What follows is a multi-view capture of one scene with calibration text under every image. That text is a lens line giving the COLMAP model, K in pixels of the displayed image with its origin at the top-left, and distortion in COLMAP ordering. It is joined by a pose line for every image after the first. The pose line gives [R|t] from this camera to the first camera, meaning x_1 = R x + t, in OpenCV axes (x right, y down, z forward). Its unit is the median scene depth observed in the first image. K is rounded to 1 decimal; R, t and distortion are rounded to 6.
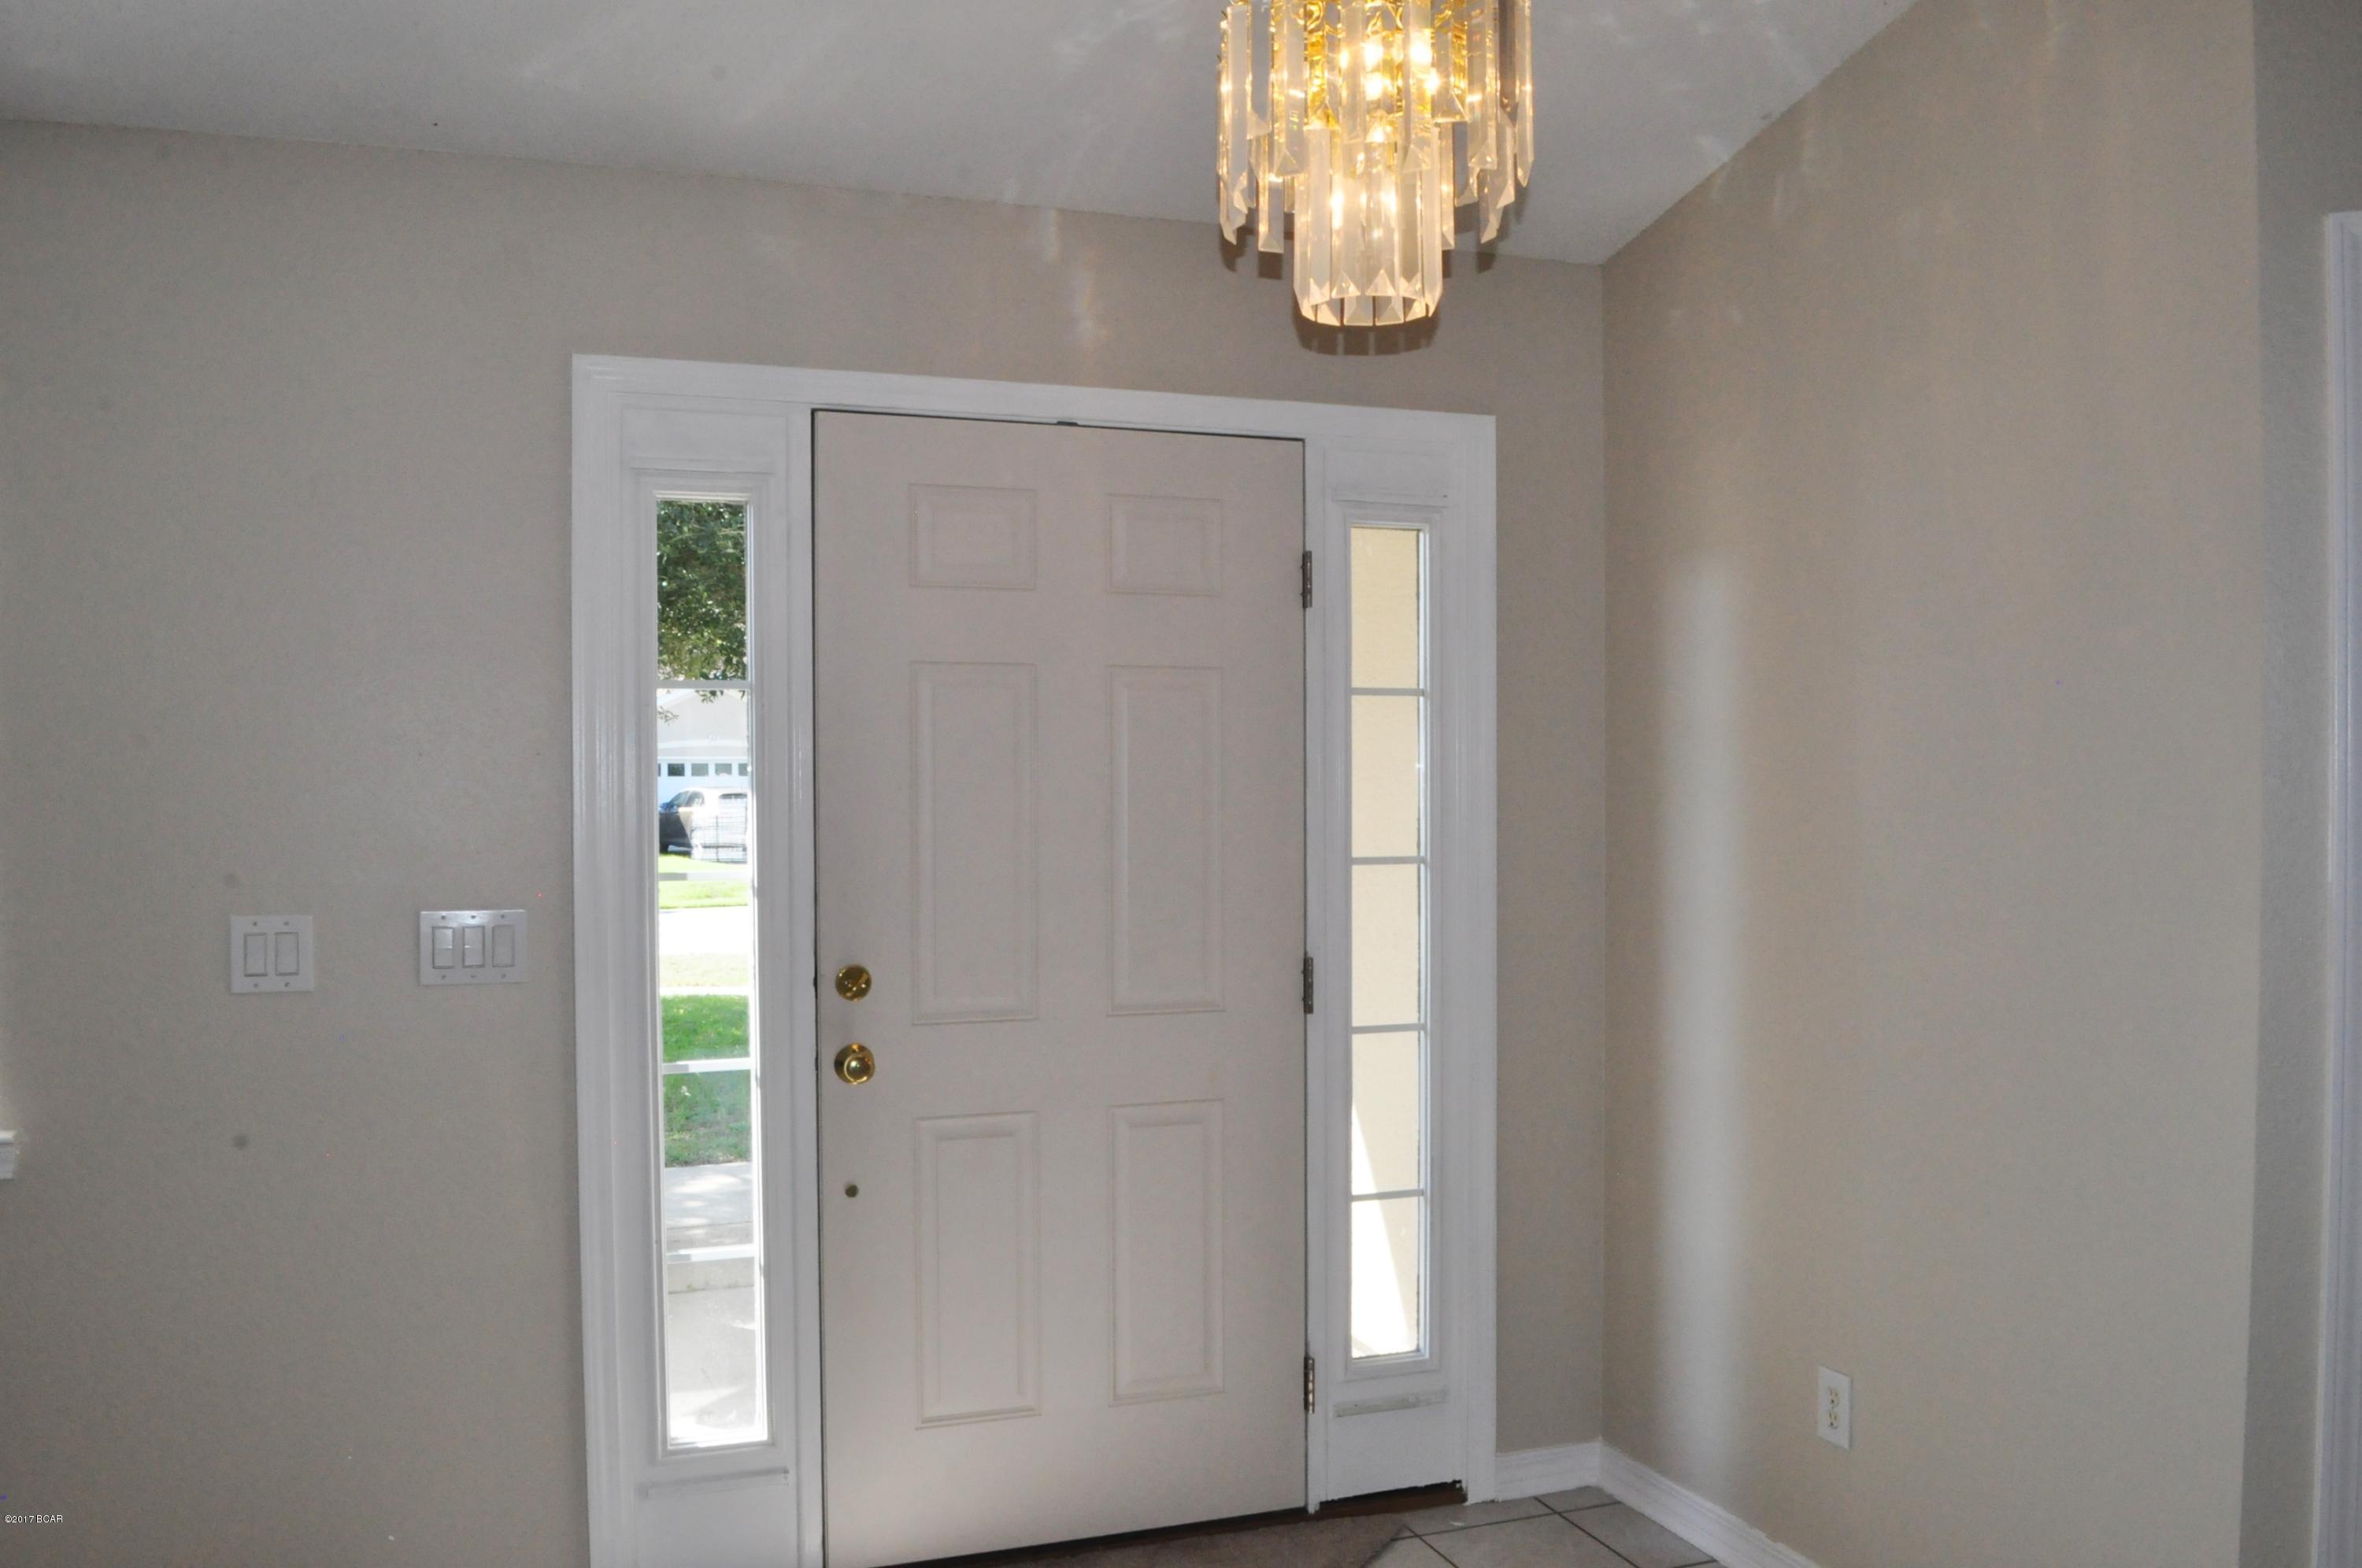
lens RADIAL K [[1864.9, 0, 1160.1], [0, 1864.9, 781.5], [0, 0, 1]] dist [-0.092931, 0.019181]
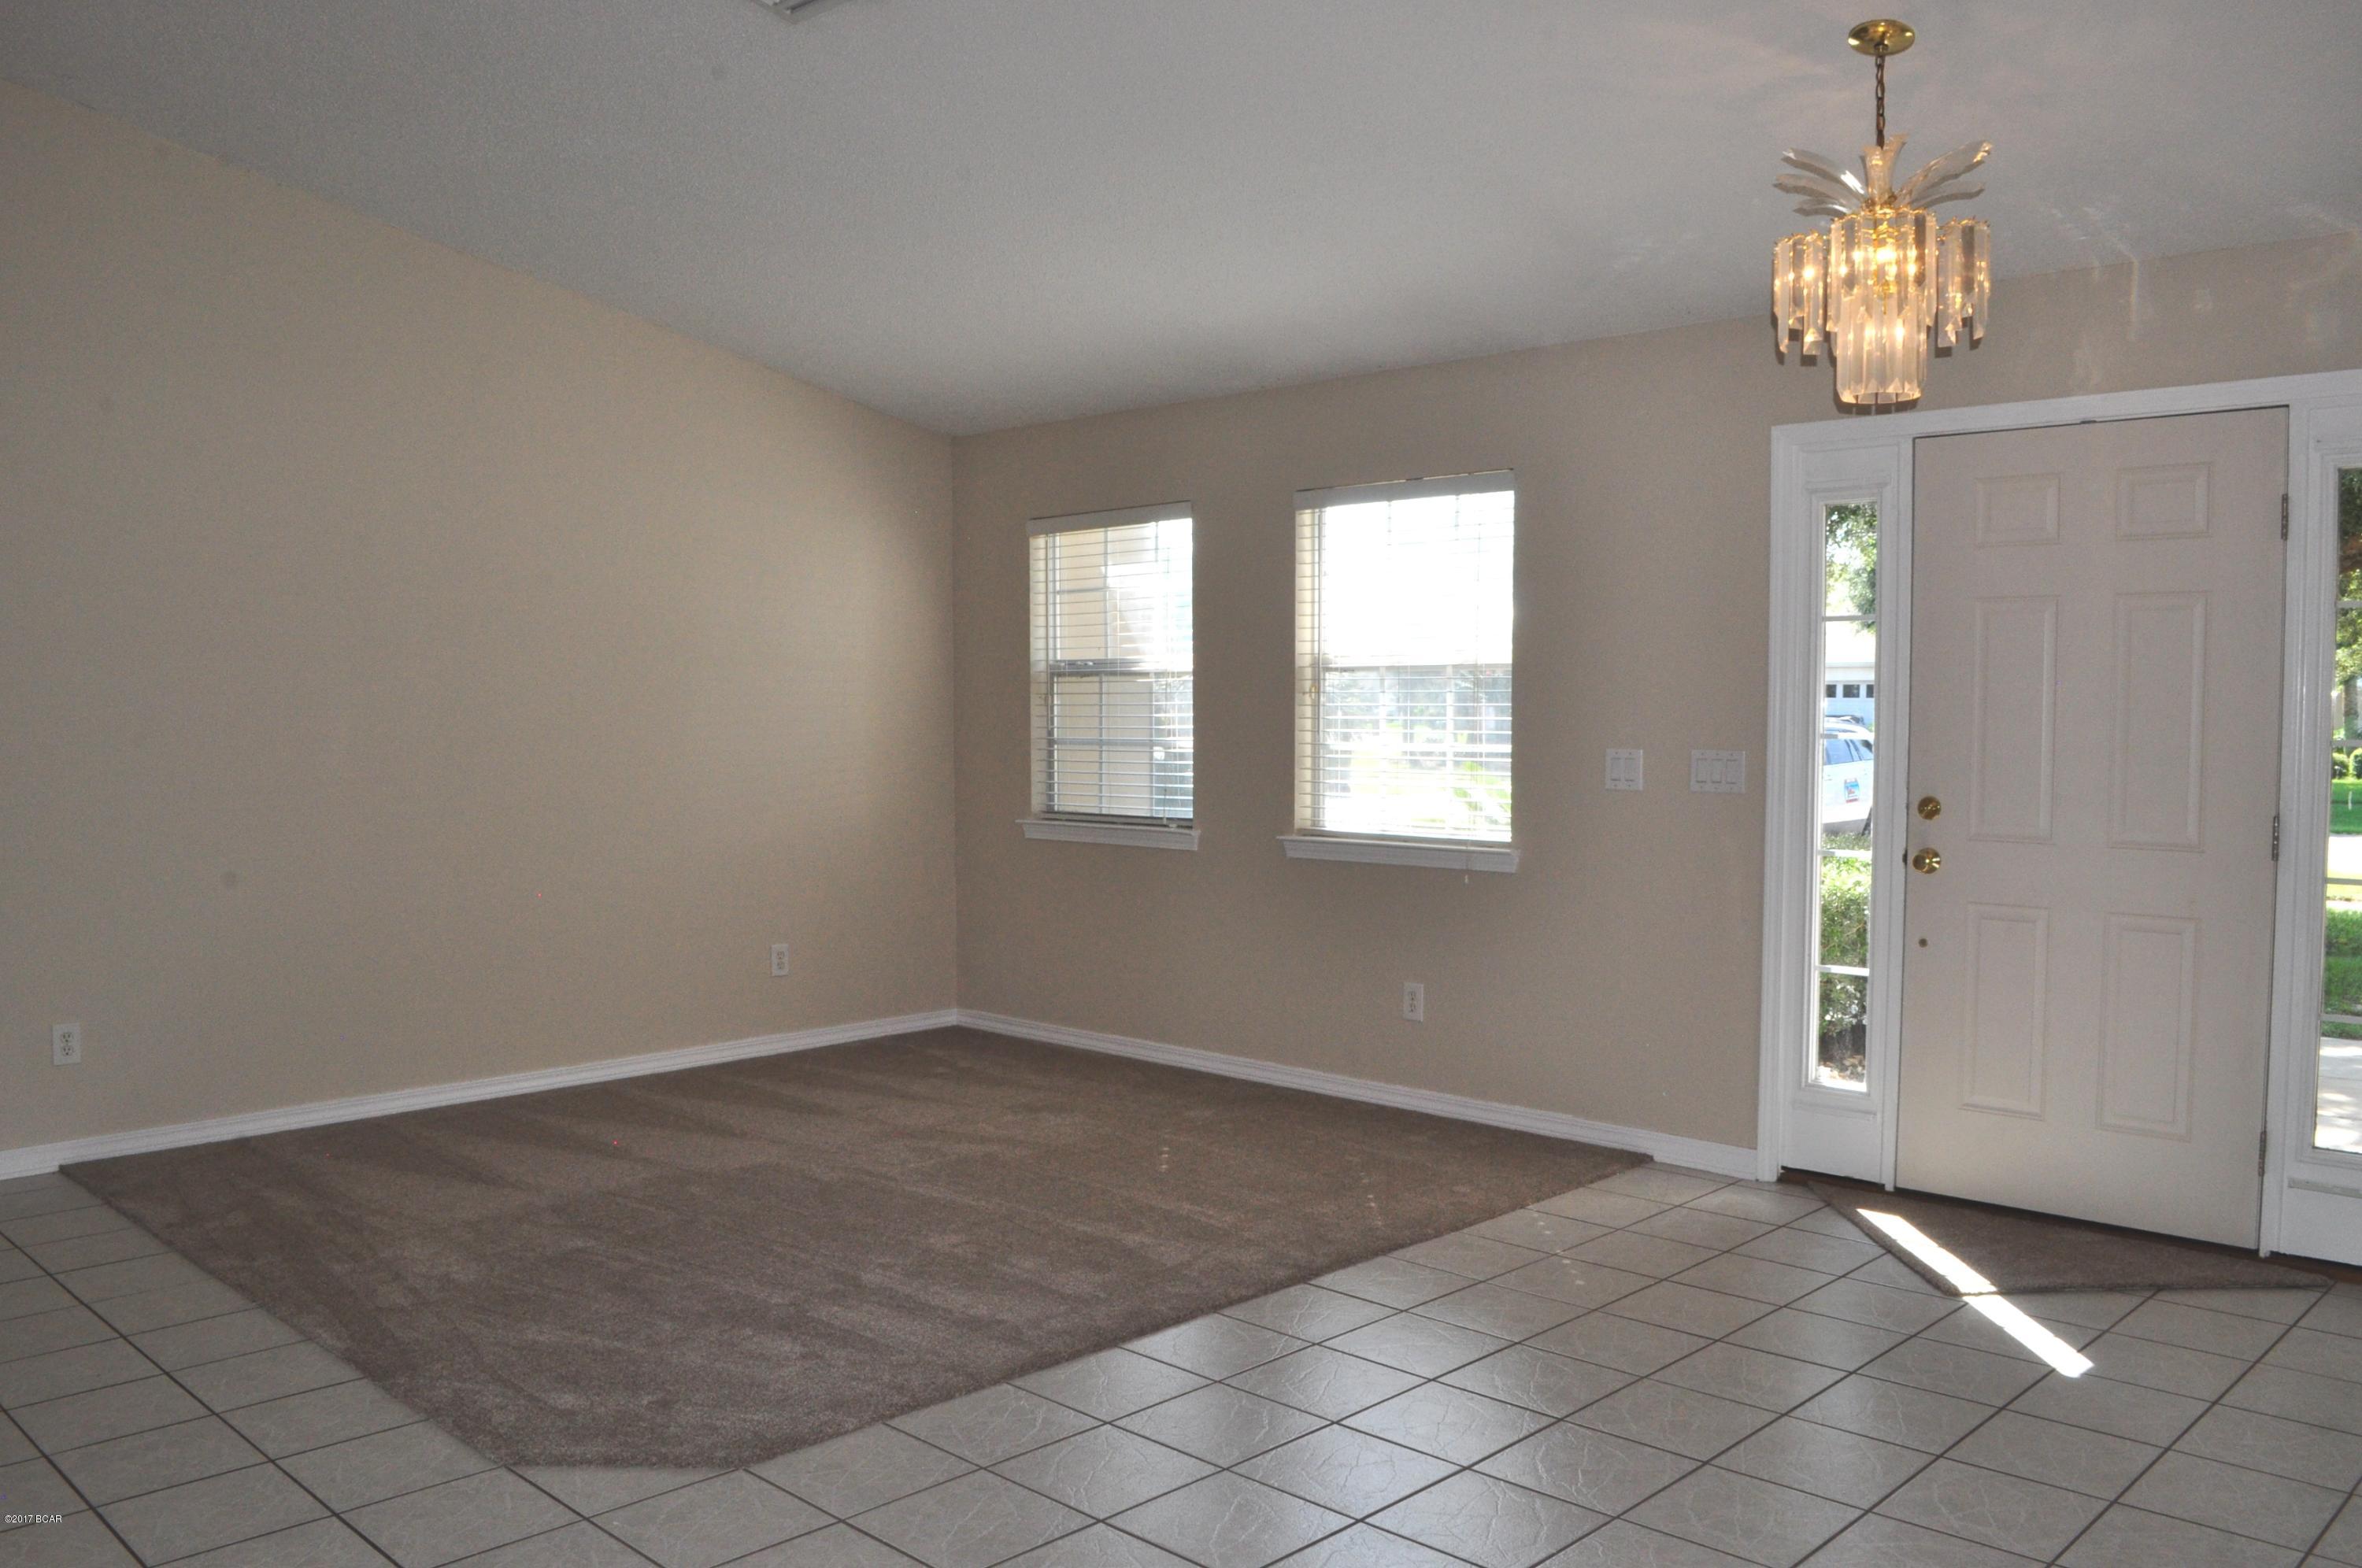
lens RADIAL K [[1864.9, 0, 1178.5], [0, 1864.9, 798.8], [0, 0, 1]] dist [-0.092931, 0.019181]
pose [[0.432928, 0.045773, -0.900266, 0.858564], [-0.010175, 0.998894, 0.045894, 0.033757], [0.901371, -0.010709, 0.432915, -0.204254]]
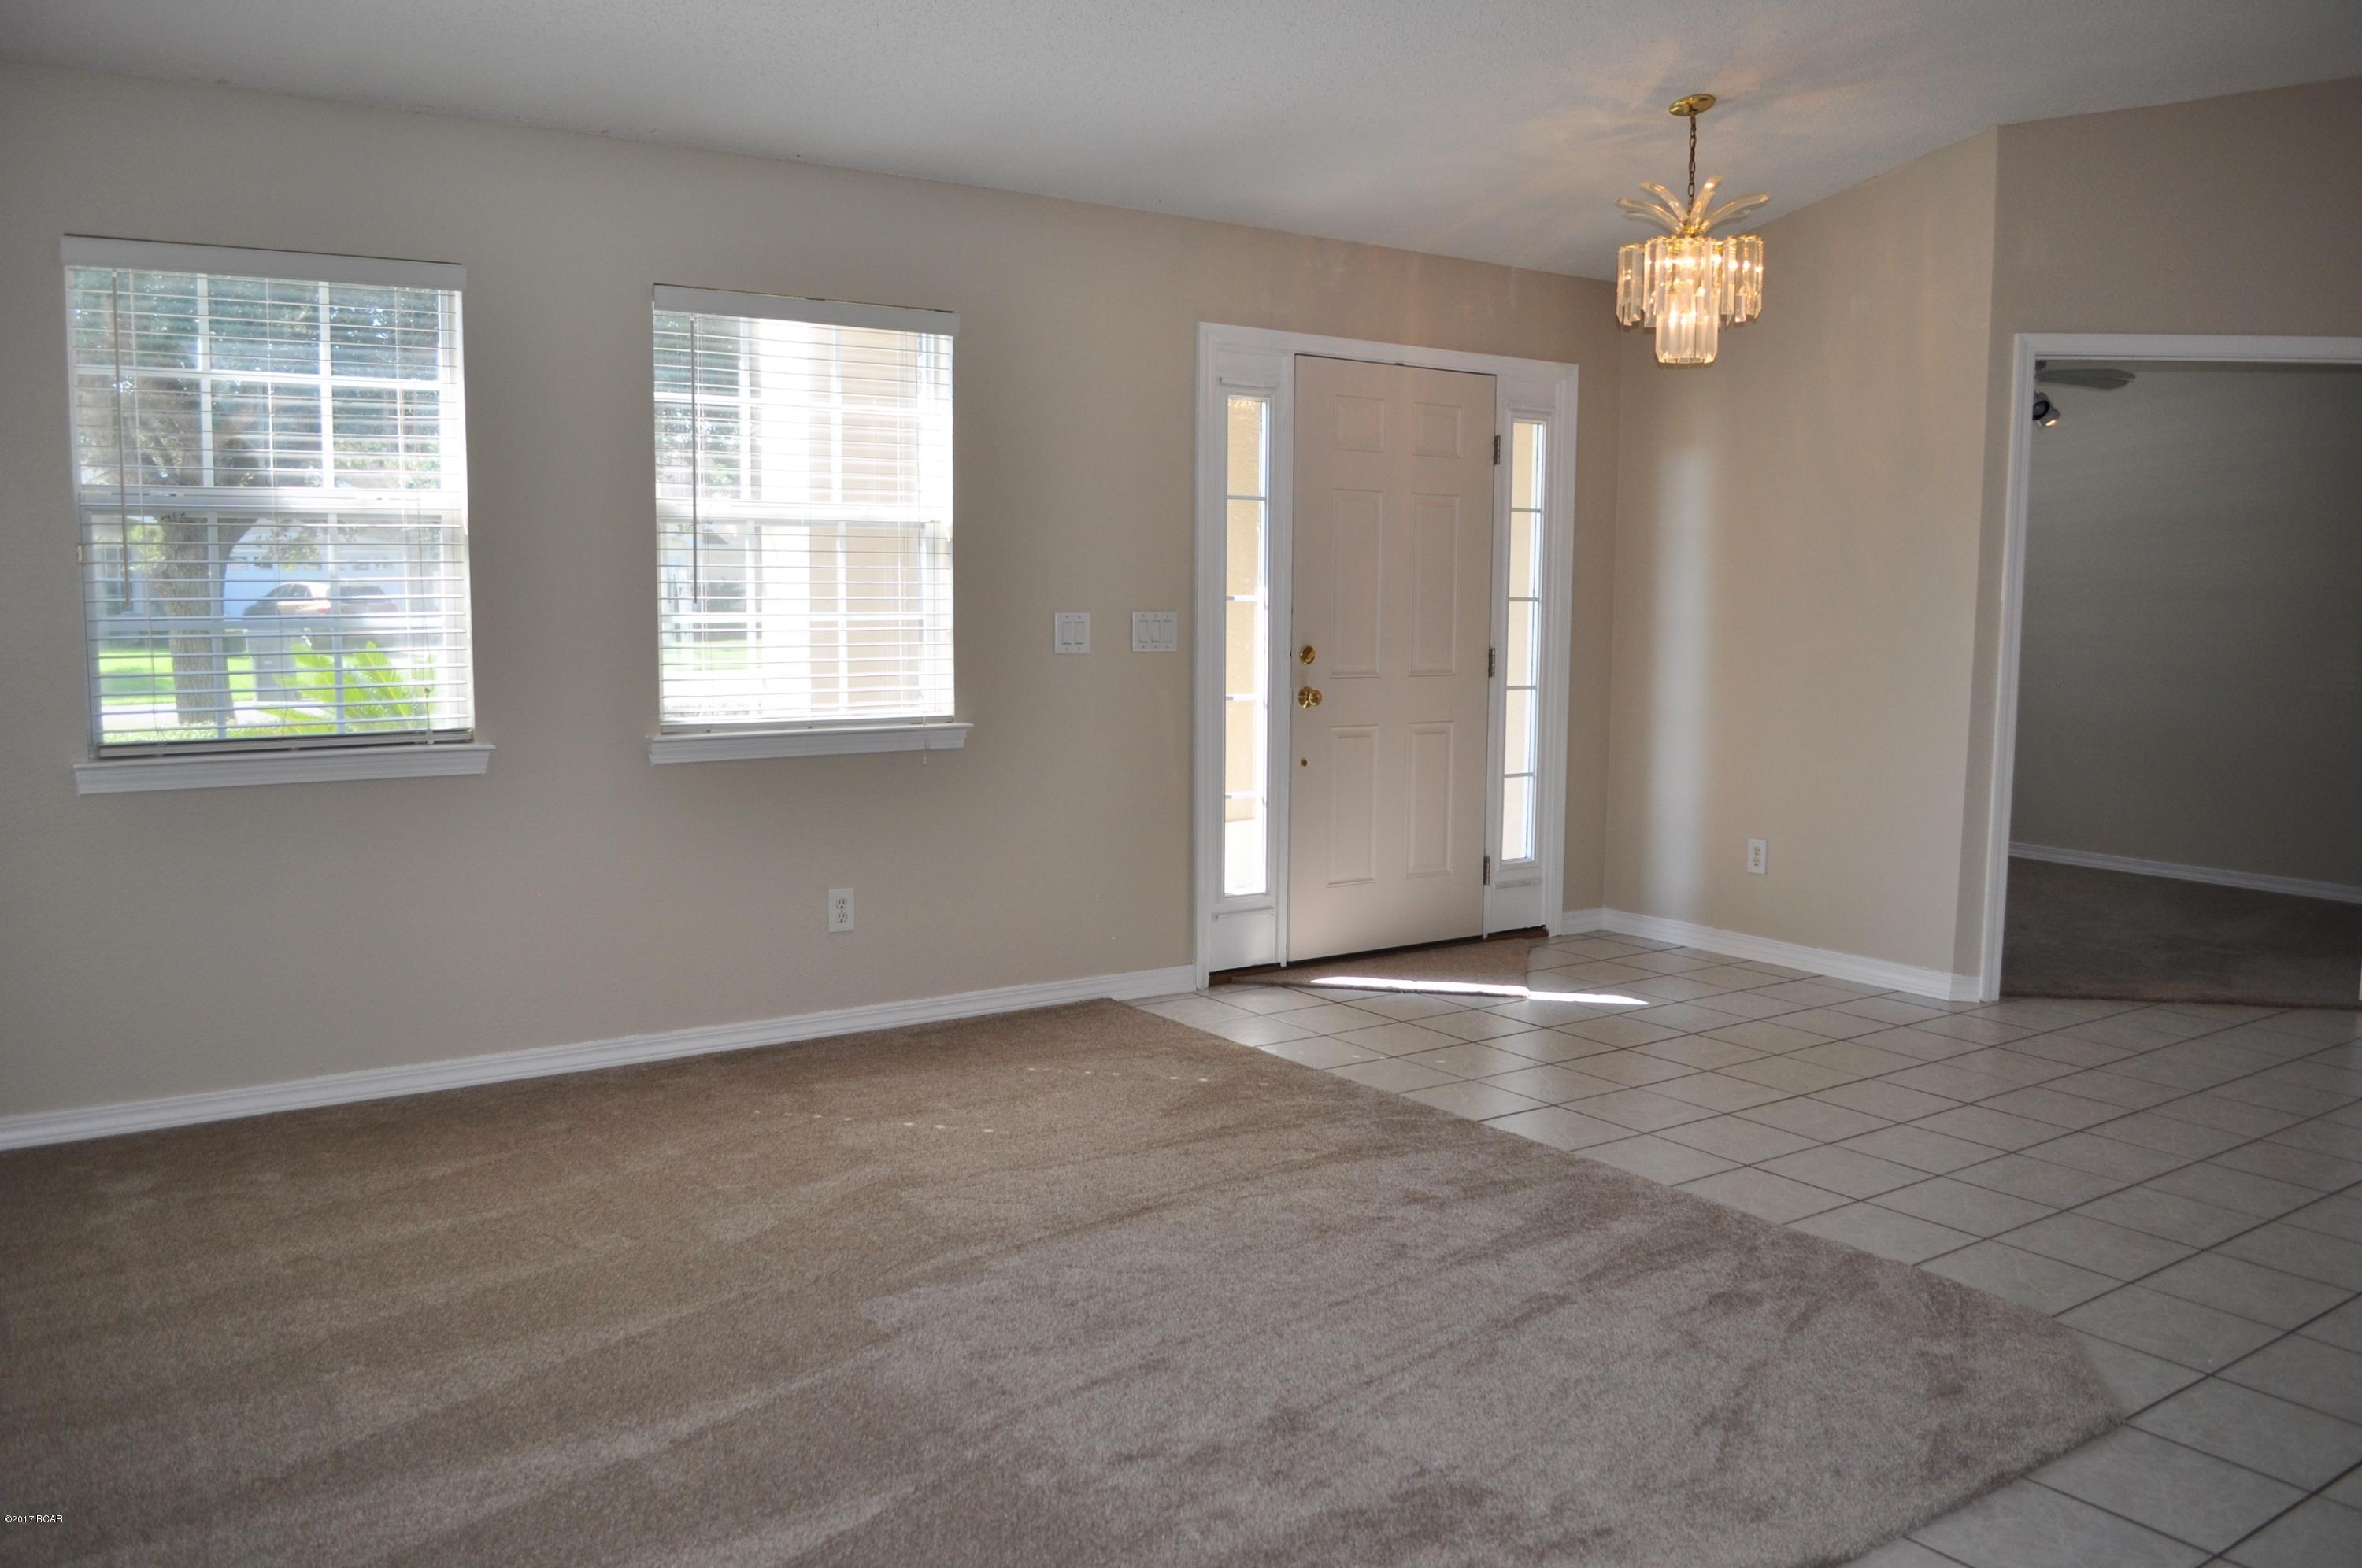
lens RADIAL K [[1864.9, 0, 1166.1], [0, 1864.9, 816.3], [0, 0, 1]] dist [-0.092931, 0.019181]
pose [[0.966565, -0.019442, 0.255683, -0.737761], [-0.011675, 0.992750, 0.119626, 0.040658], [-0.256155, -0.118612, 0.959331, -0.772725]]
